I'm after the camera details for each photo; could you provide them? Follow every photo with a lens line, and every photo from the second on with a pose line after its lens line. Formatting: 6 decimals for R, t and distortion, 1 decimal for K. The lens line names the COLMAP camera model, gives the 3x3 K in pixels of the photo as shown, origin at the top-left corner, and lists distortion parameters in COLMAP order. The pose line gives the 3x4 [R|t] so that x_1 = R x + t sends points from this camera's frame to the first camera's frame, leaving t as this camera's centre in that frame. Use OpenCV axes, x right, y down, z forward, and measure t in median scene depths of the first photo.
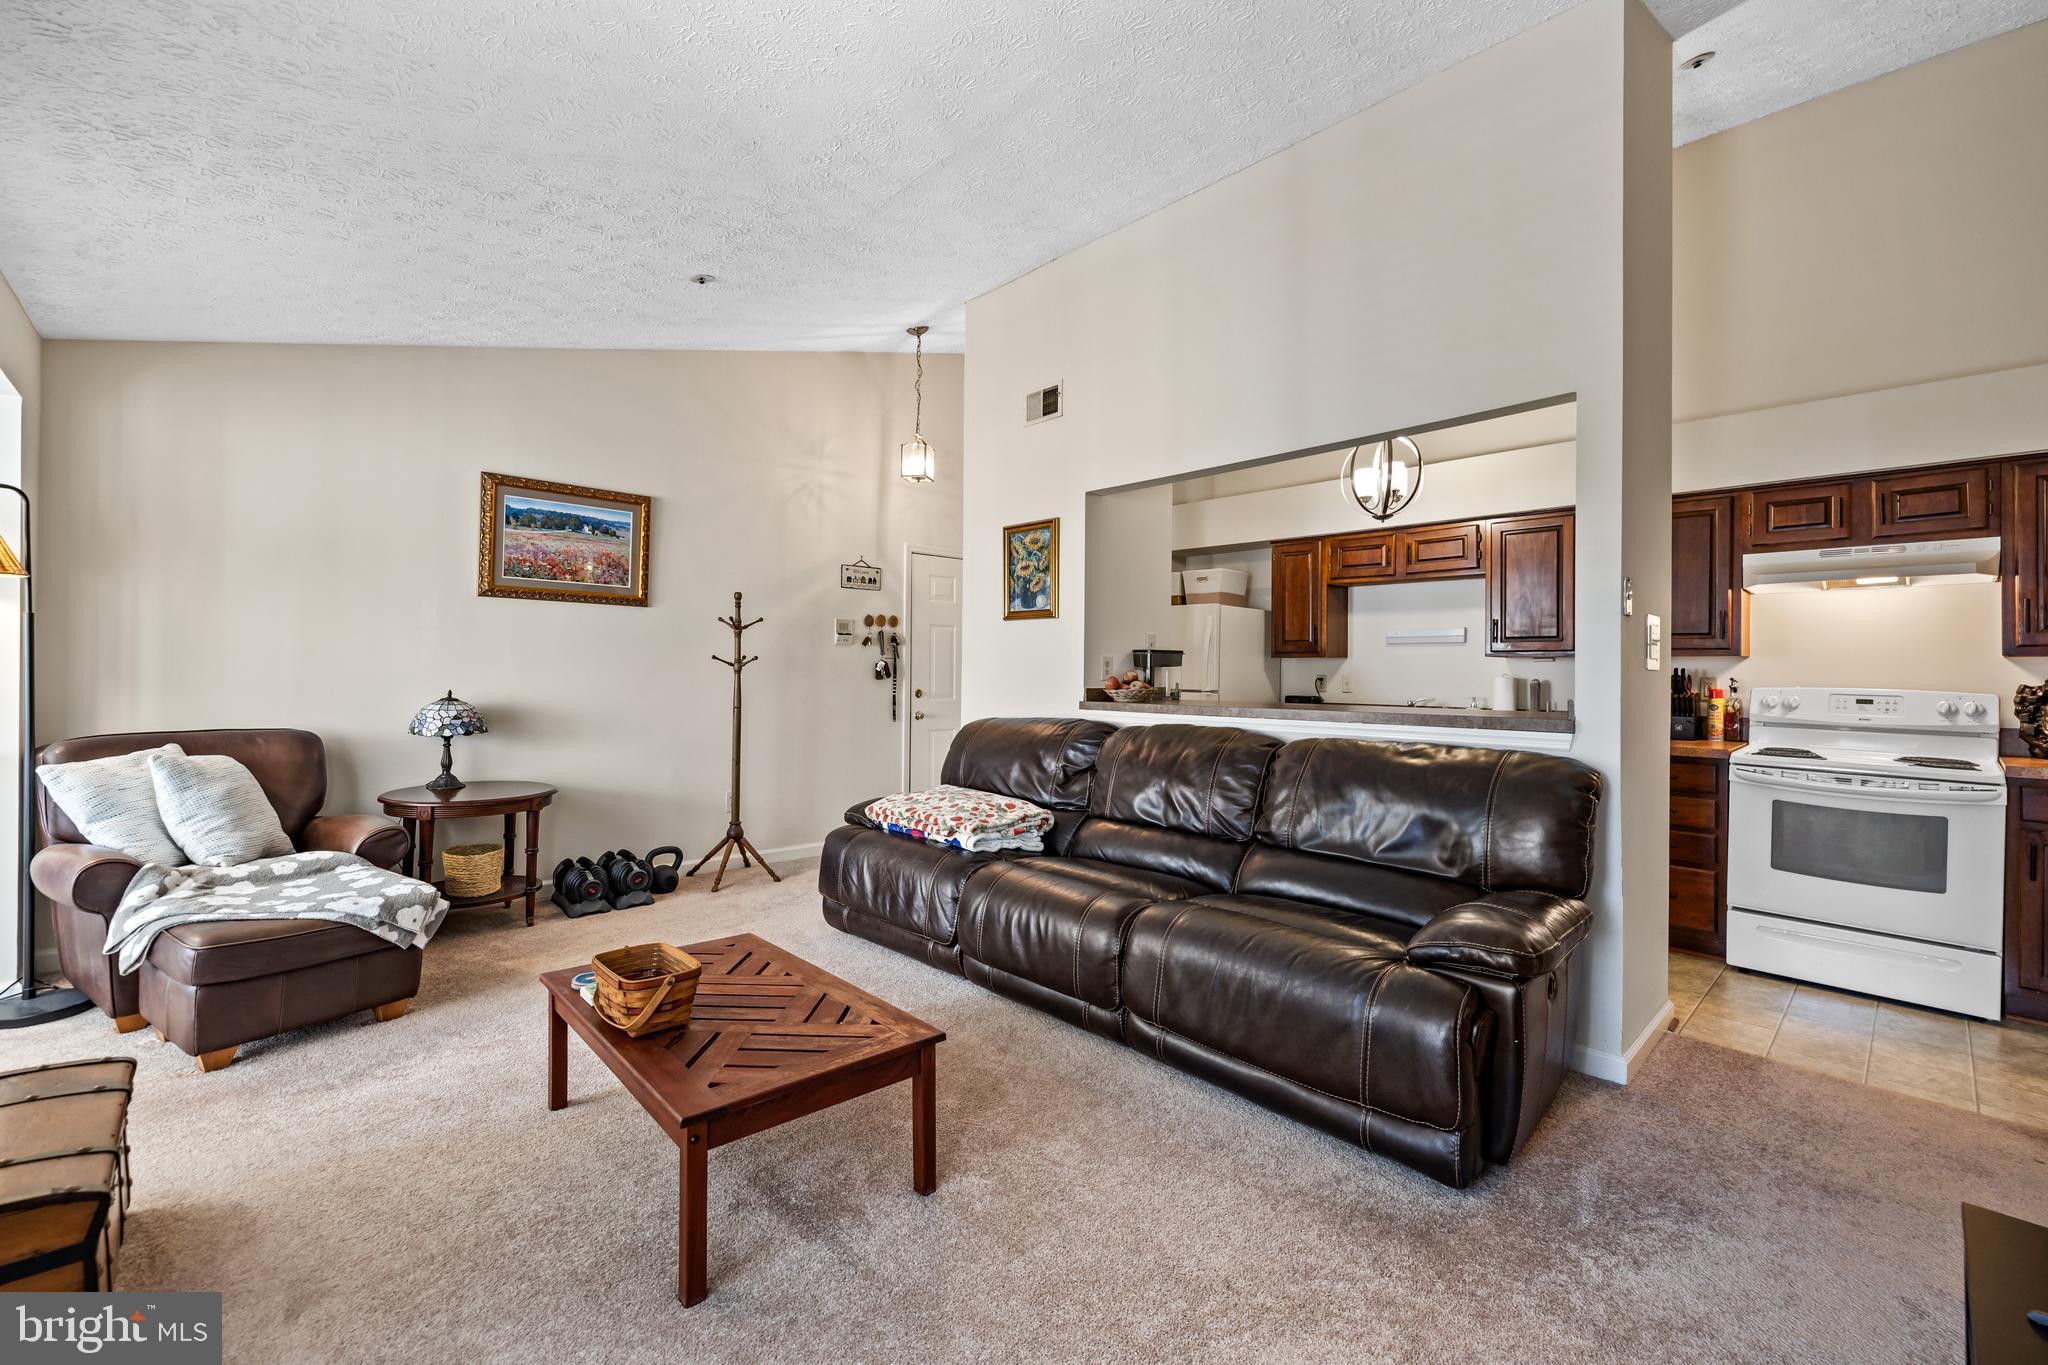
lens RADIAL K [[869.8, 0, 1020.6], [0, 869.8, 666.2], [0, 0, 1]] dist [0.001265, 0.000605]
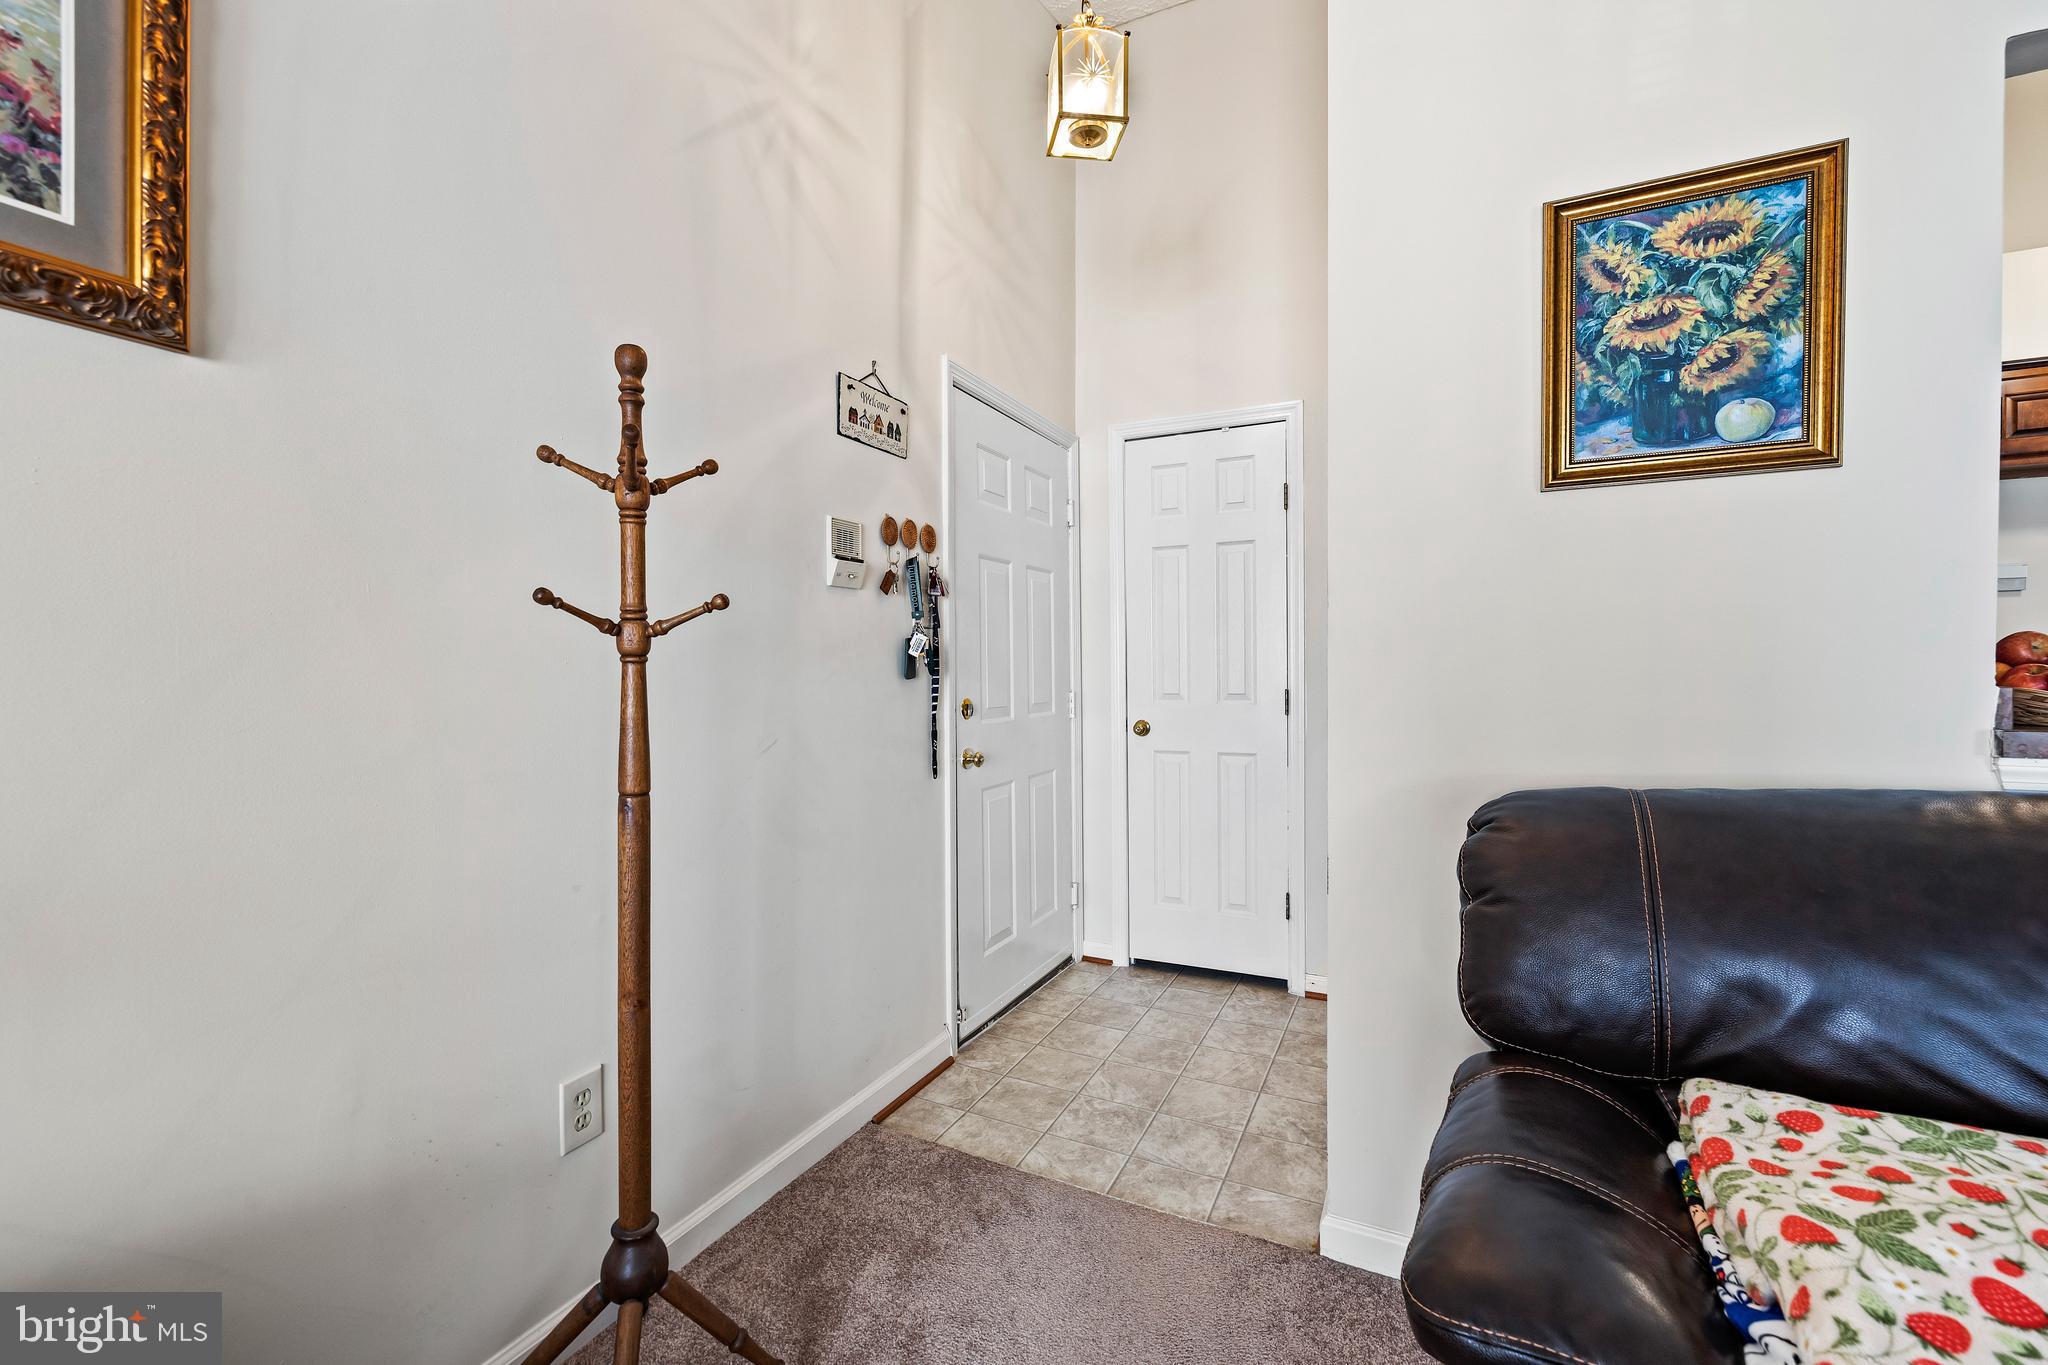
lens RADIAL K [[869.8, 0, 1003.3], [0, 869.8, 680.1], [0, 0, 1]] dist [0.001265, 0.000605]
pose [[0.939192, -0.020609, 0.342773, -0.268267], [0.013433, 0.999638, 0.023297, 0.007513], [-0.343129, -0.017276, 0.939129, 0.619897]]
